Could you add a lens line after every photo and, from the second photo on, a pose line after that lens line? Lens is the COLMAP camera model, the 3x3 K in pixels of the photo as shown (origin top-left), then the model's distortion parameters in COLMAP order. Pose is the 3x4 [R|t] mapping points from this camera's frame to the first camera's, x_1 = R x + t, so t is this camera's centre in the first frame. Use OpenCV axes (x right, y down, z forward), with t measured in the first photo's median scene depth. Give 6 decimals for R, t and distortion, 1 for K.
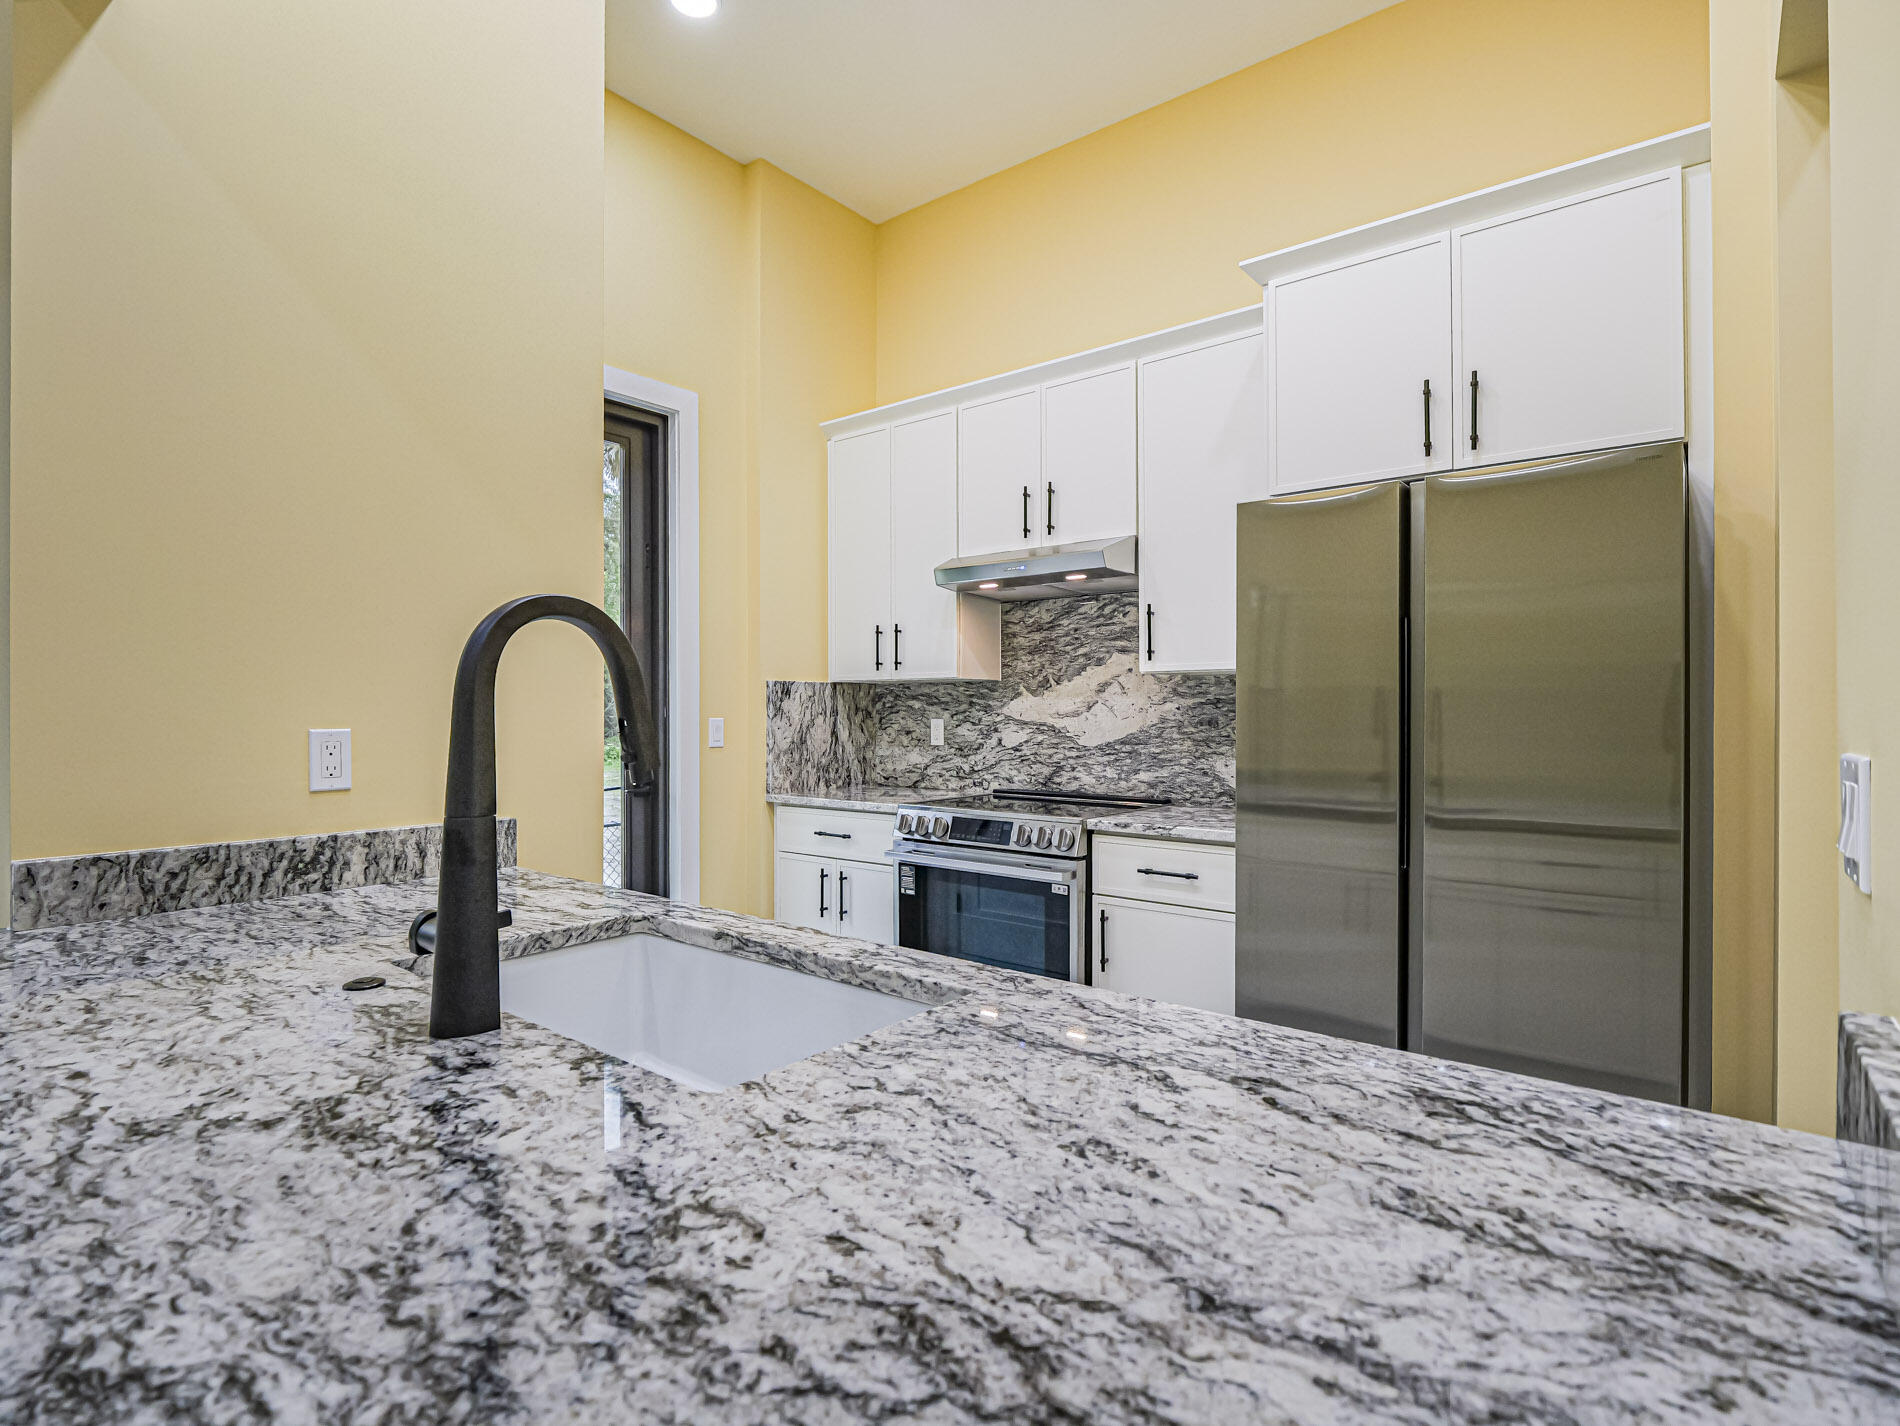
lens RADIAL K [[959.4, 0, 950.0], [0, 959.4, 713.0], [0, 0, 1]] dist [0.000489, -0.000383]
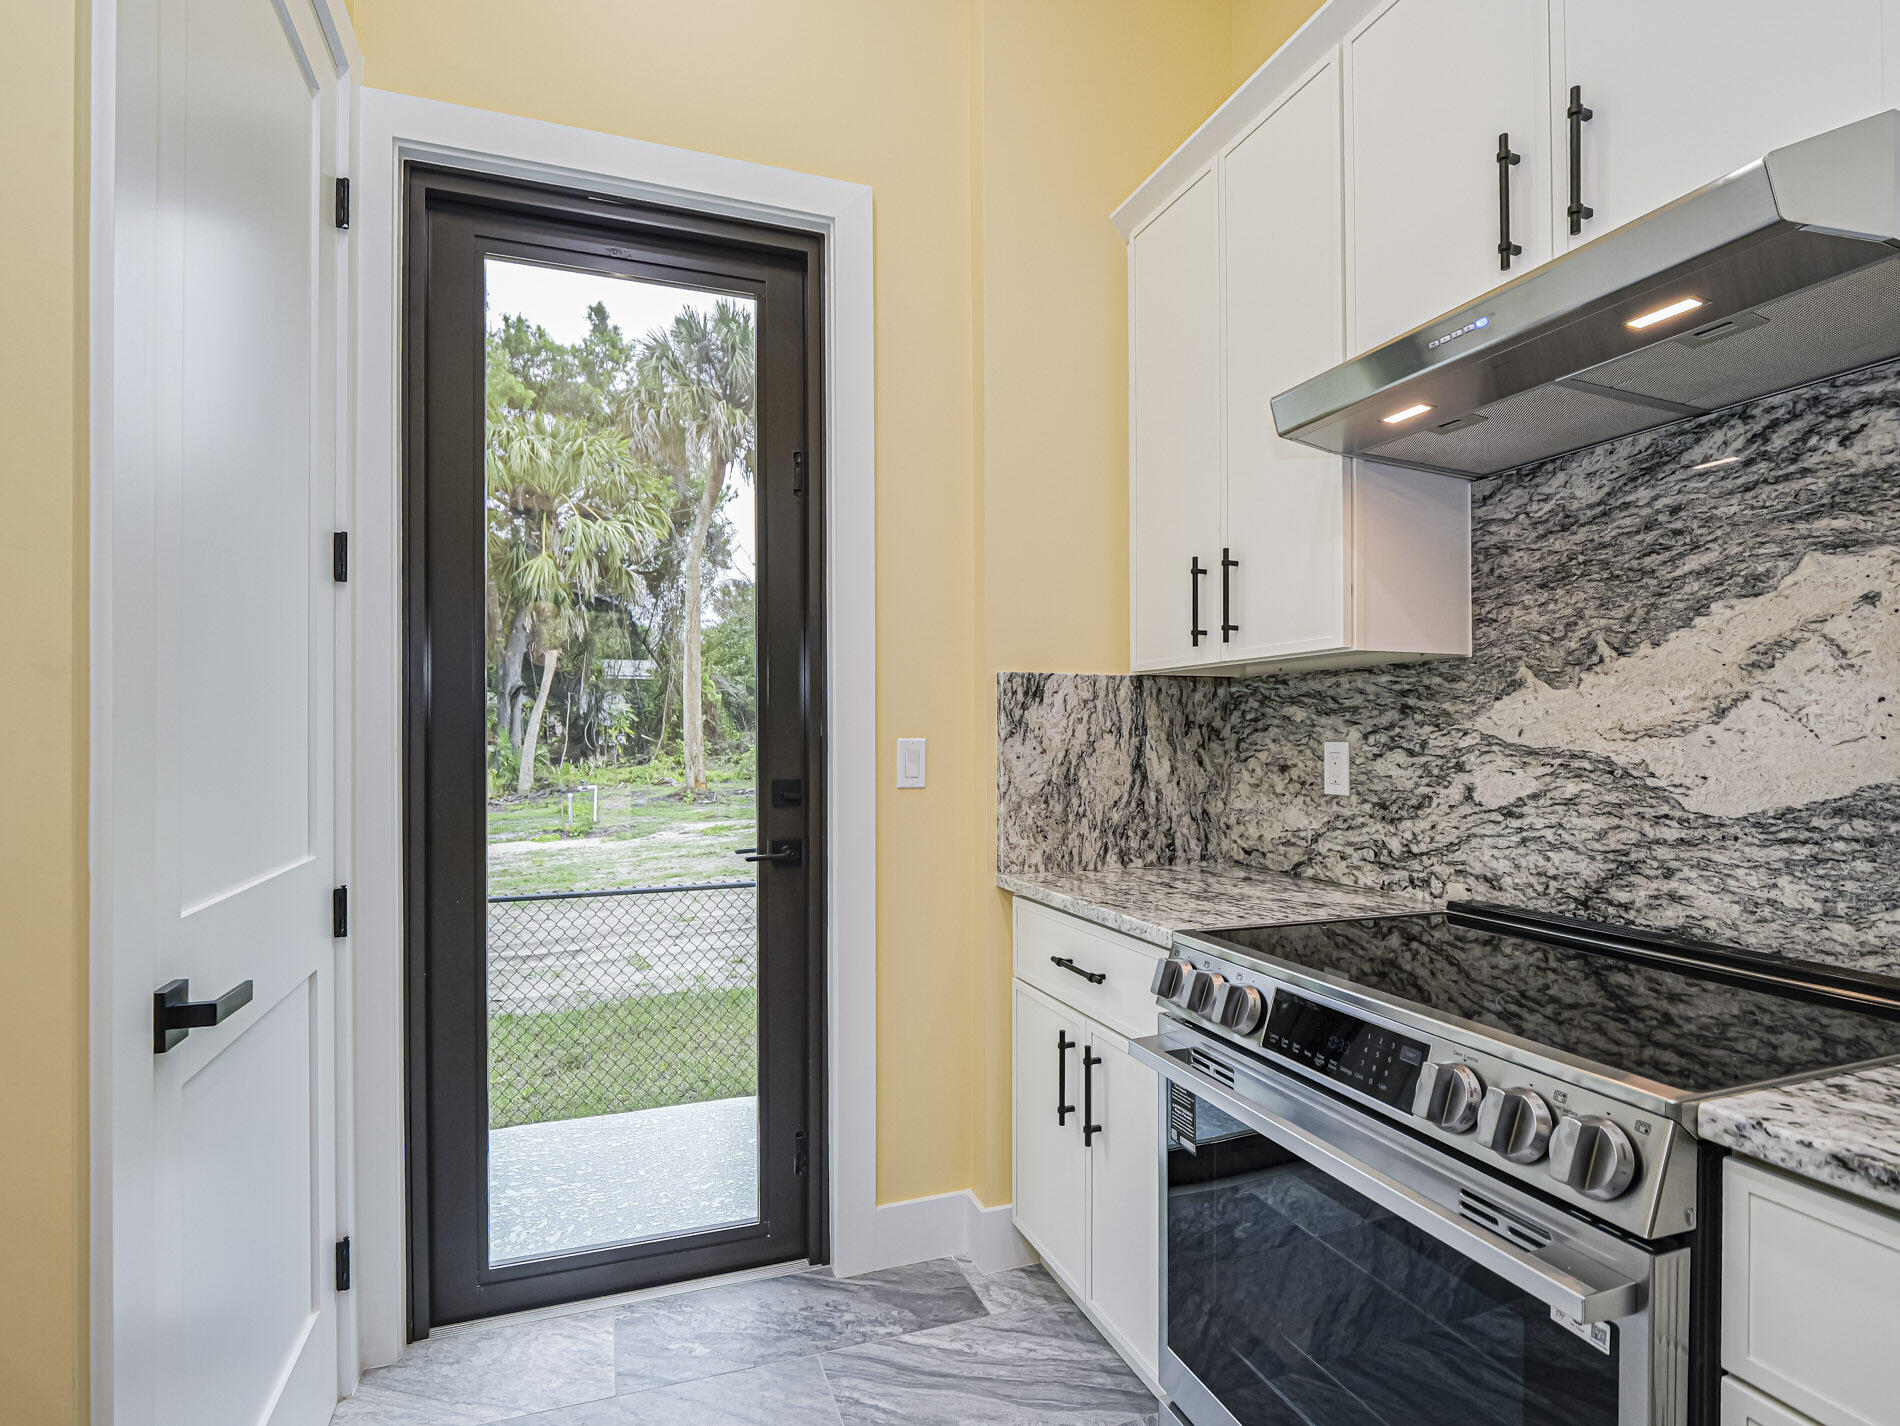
lens RADIAL K [[963.0, 0, 939.9], [0, 963.0, 734.8], [0, 0, 1]] dist [-0.013541, -0.001311]
pose [[0.852306, 0.000394, -0.523043, 0.081080], [-0.002951, 0.999987, -0.004056, 0.005680], [0.523035, 0.005001, 0.852296, 0.529107]]
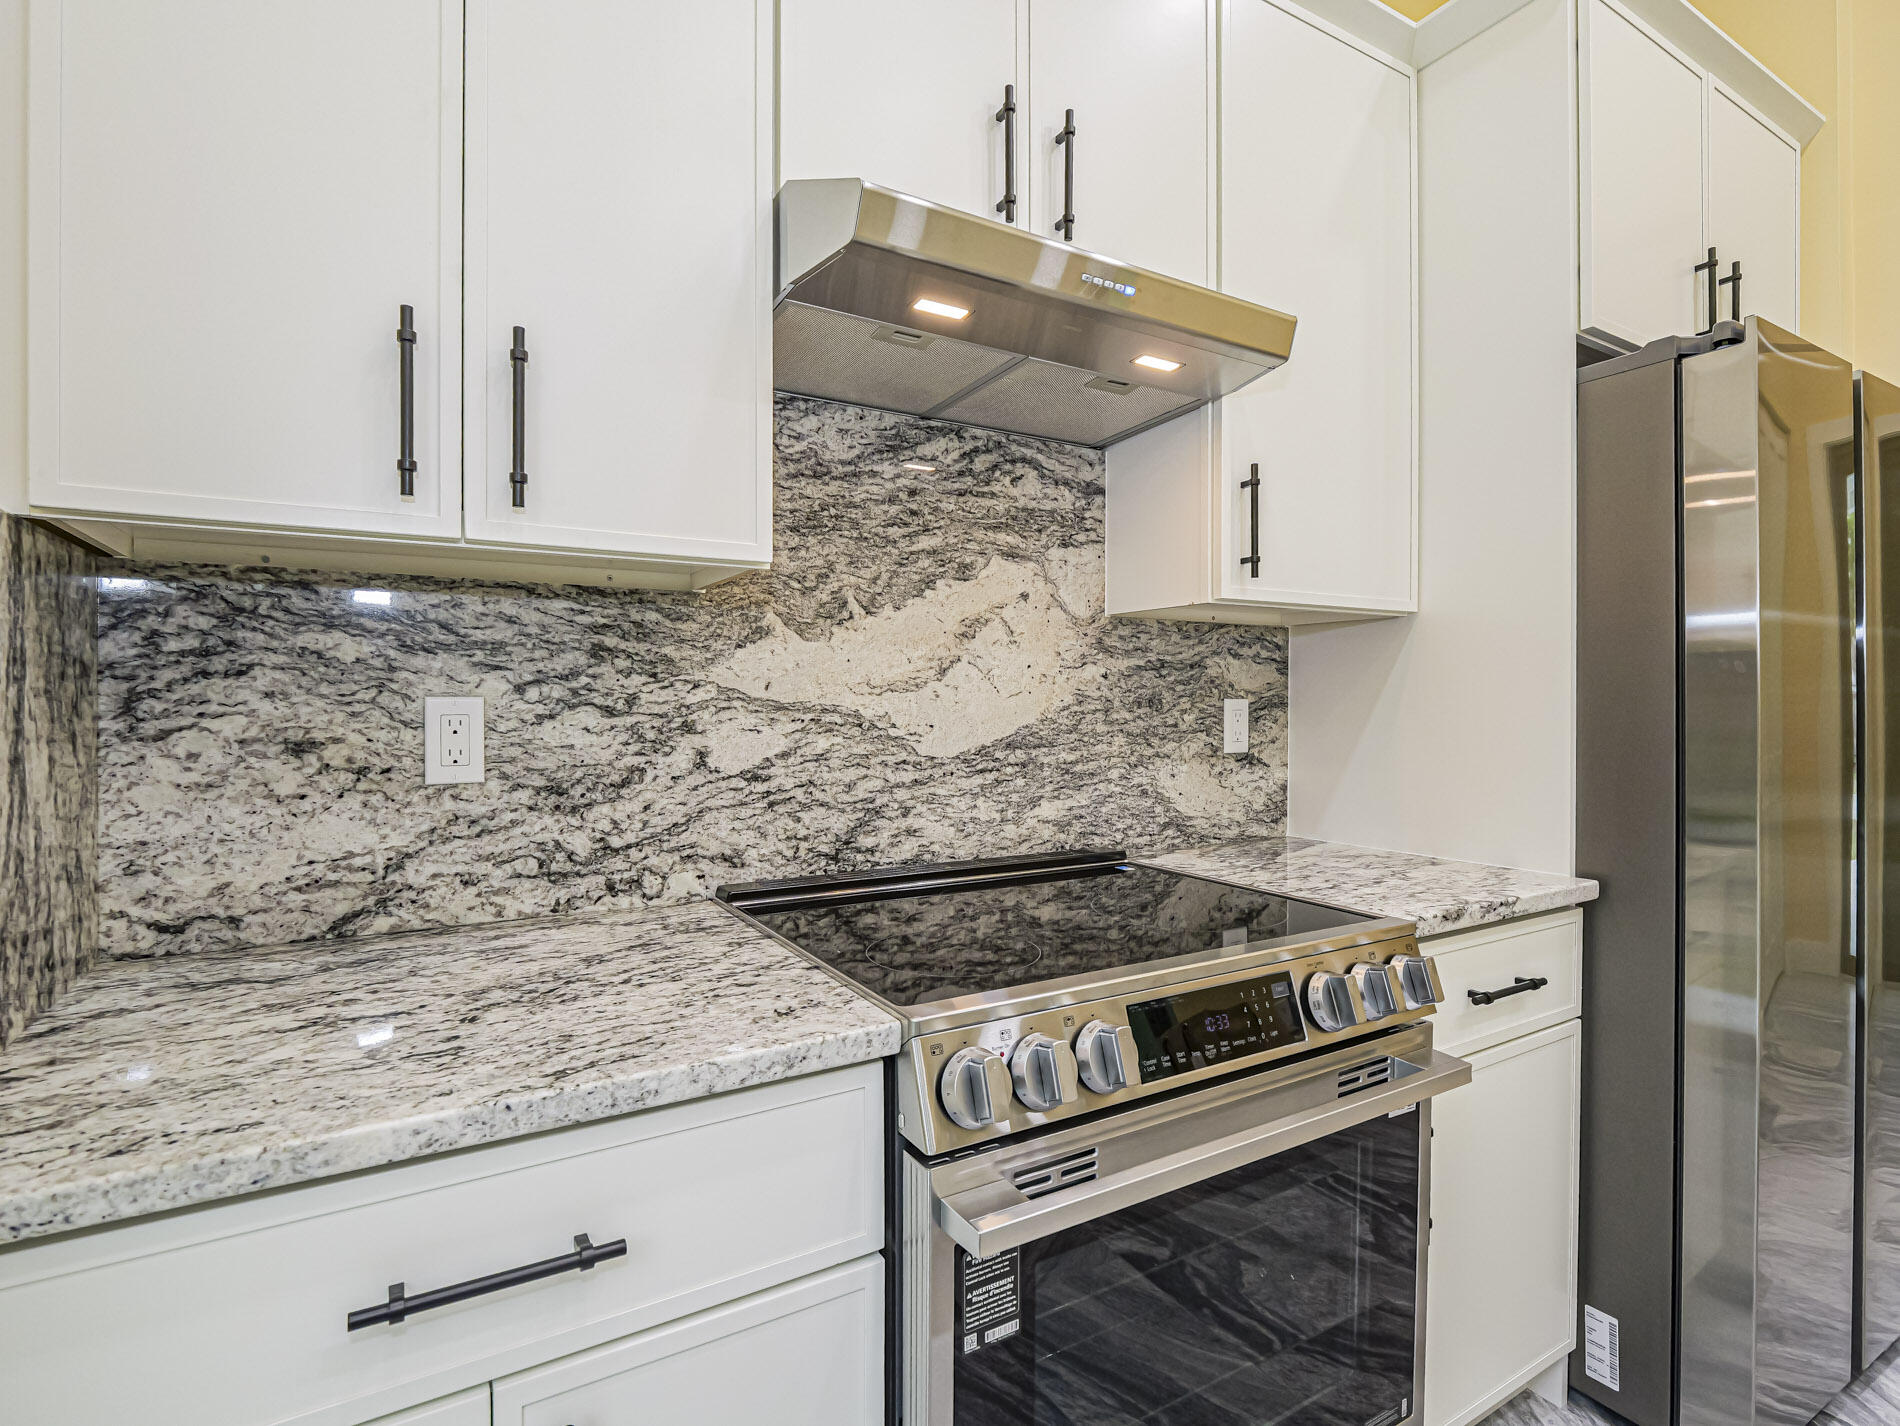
lens RADIAL K [[924.7, 0, 950.0], [0, 924.7, 713.0], [0, 0, 1]] dist [-0.004037, -0.000473]
pose [[0.360824, -0.008557, 0.932595, -0.260135], [0.004215, 0.999963, 0.007545, 0.010862], [-0.932624, 0.001209, 0.360847, 0.843418]]
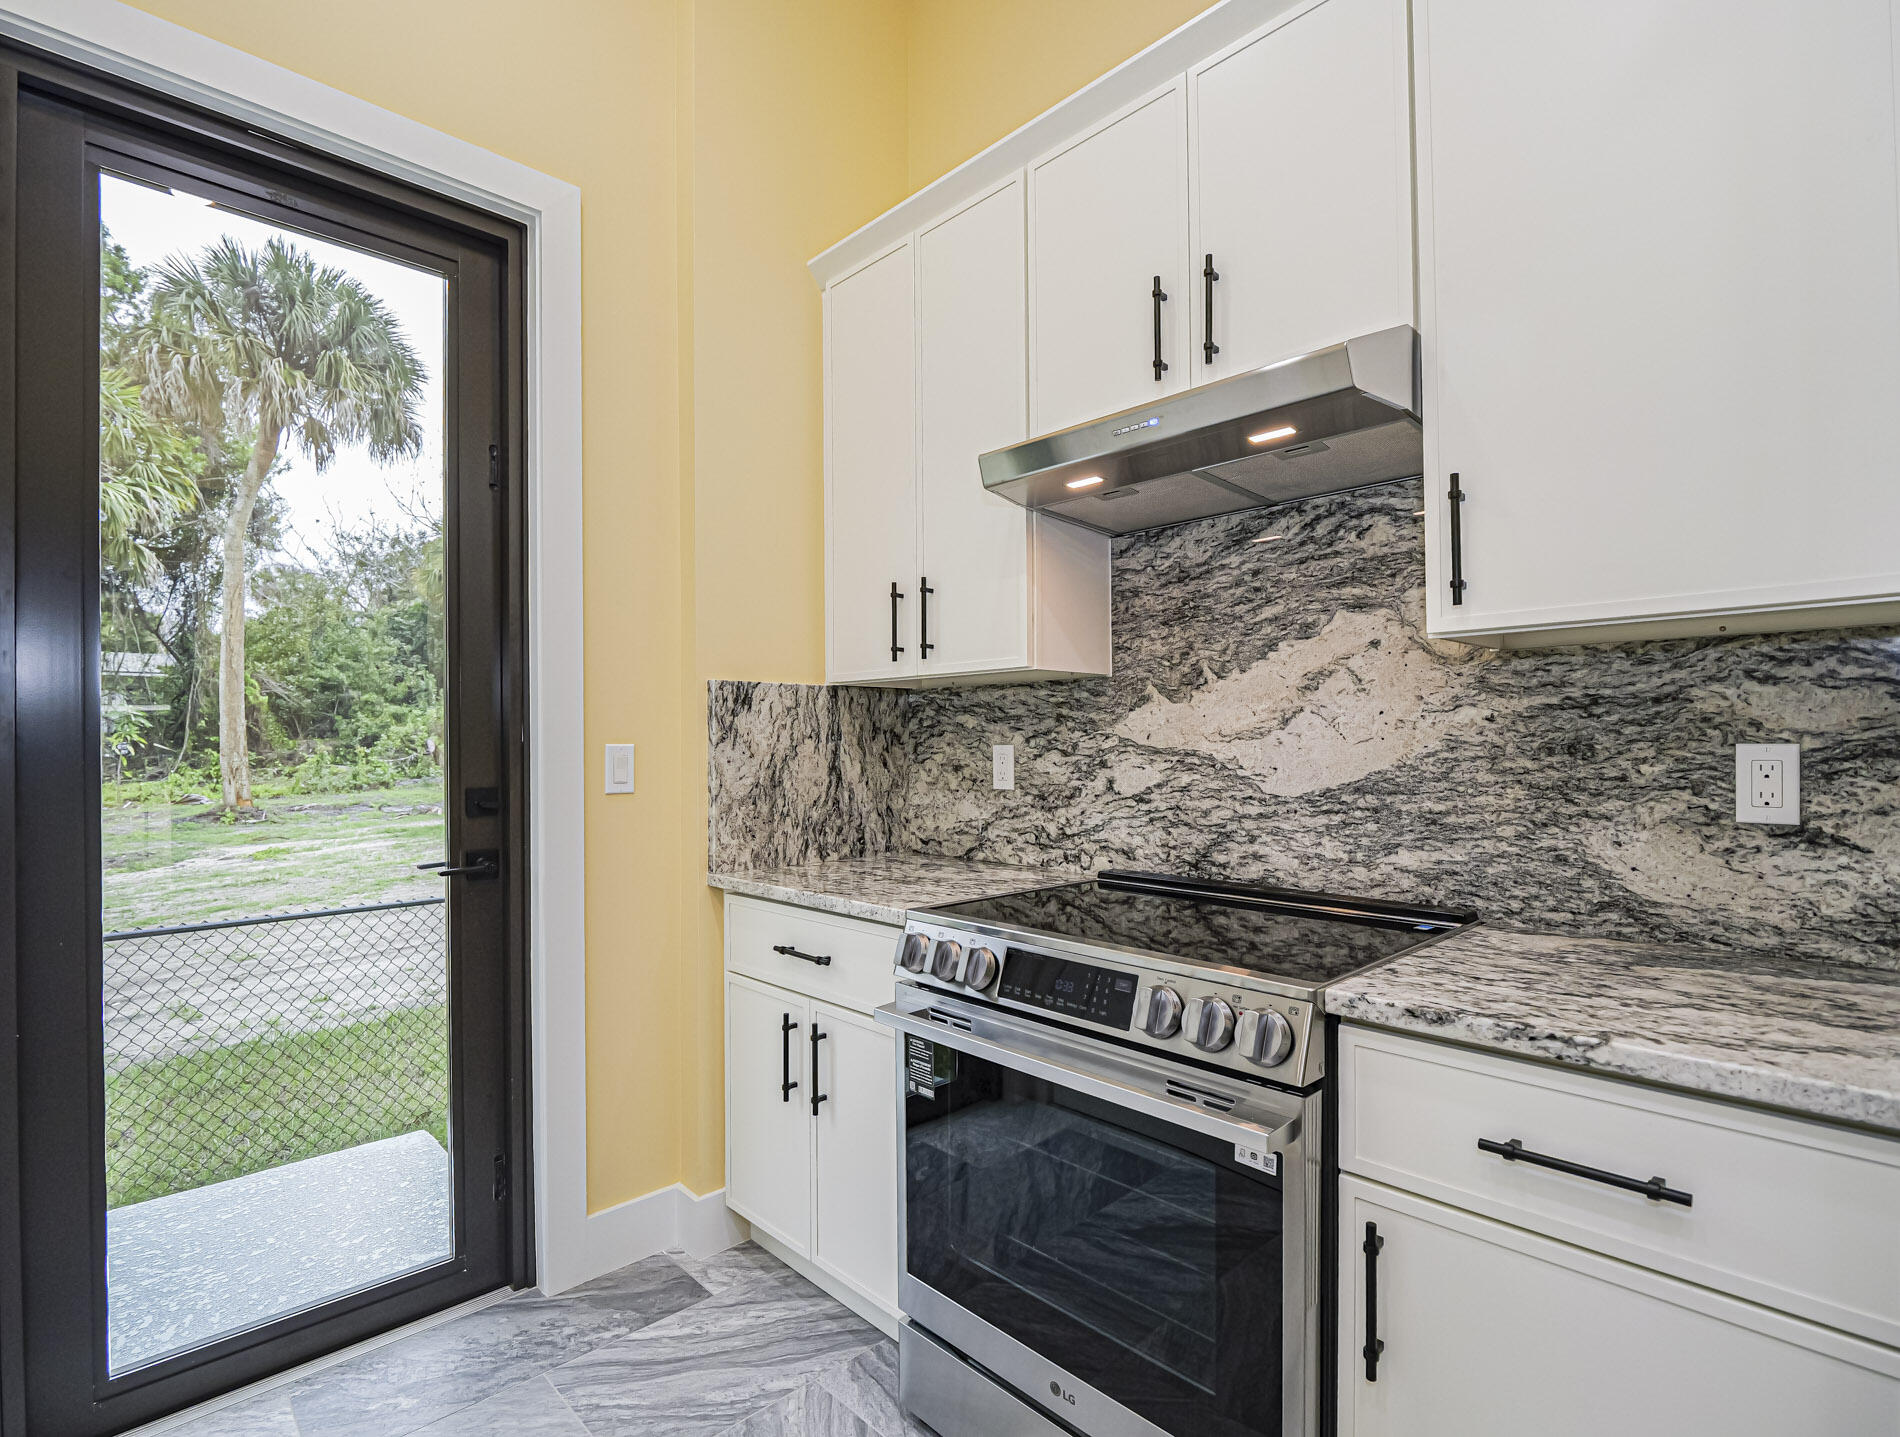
lens RADIAL K [[934.4, 0, 936.1], [0, 934.4, 738.5], [0, 0, 1]] dist [-0.001153, -0.016514]
pose [[0.990222, -0.004477, -0.139429, 0.029354], [0.003567, 0.999971, -0.006770, 0.006623], [0.139455, 0.006207, 0.990209, 0.477880]]
